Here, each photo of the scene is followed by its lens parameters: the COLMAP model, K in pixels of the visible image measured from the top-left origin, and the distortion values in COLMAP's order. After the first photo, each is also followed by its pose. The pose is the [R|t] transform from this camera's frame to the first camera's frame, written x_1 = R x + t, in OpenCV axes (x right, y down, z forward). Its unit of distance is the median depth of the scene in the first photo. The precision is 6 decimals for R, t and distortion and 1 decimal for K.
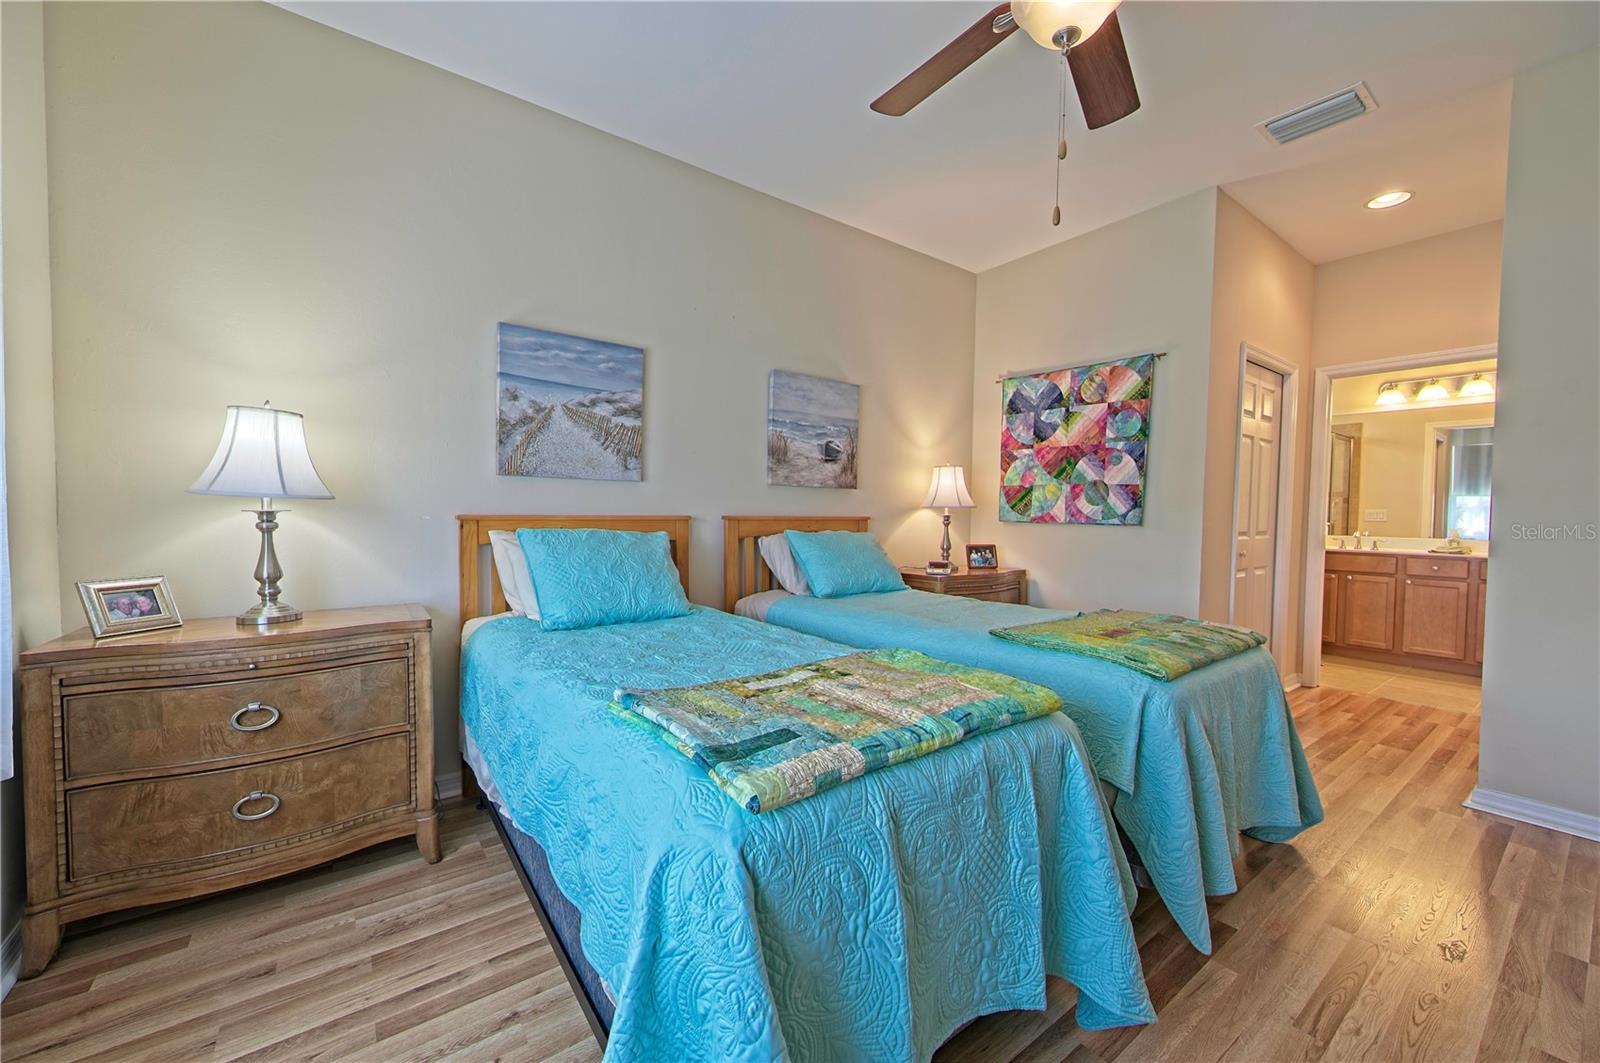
lens RADIAL K [[622.6, 0, 800.0], [0, 622.6, 531.5], [0, 0, 1]] dist [-0.000061, -0.000193]
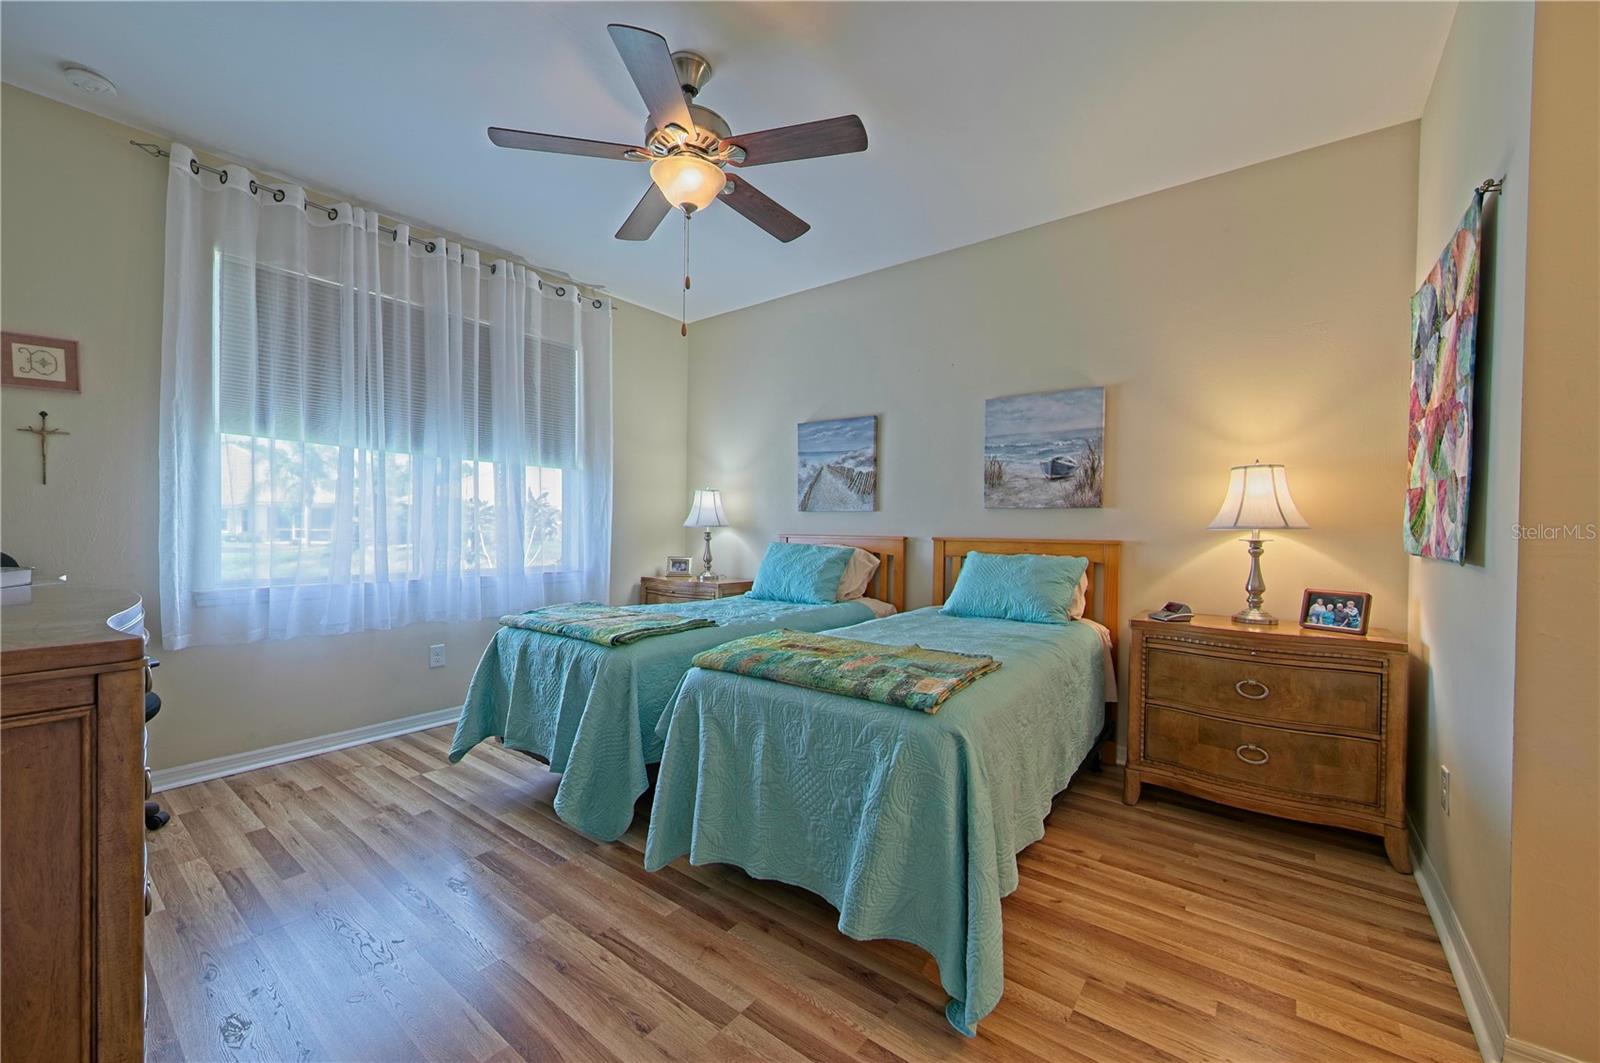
lens RADIAL K [[622.6, 0, 800.0], [0, 622.6, 531.5], [0, 0, 1]] dist [-0.000061, -0.000193]
pose [[0.254987, -0.004745, -0.966933, 0.866235], [-0.041605, 0.999008, -0.015874, -0.006093], [0.966049, 0.044277, 0.254537, 0.417122]]
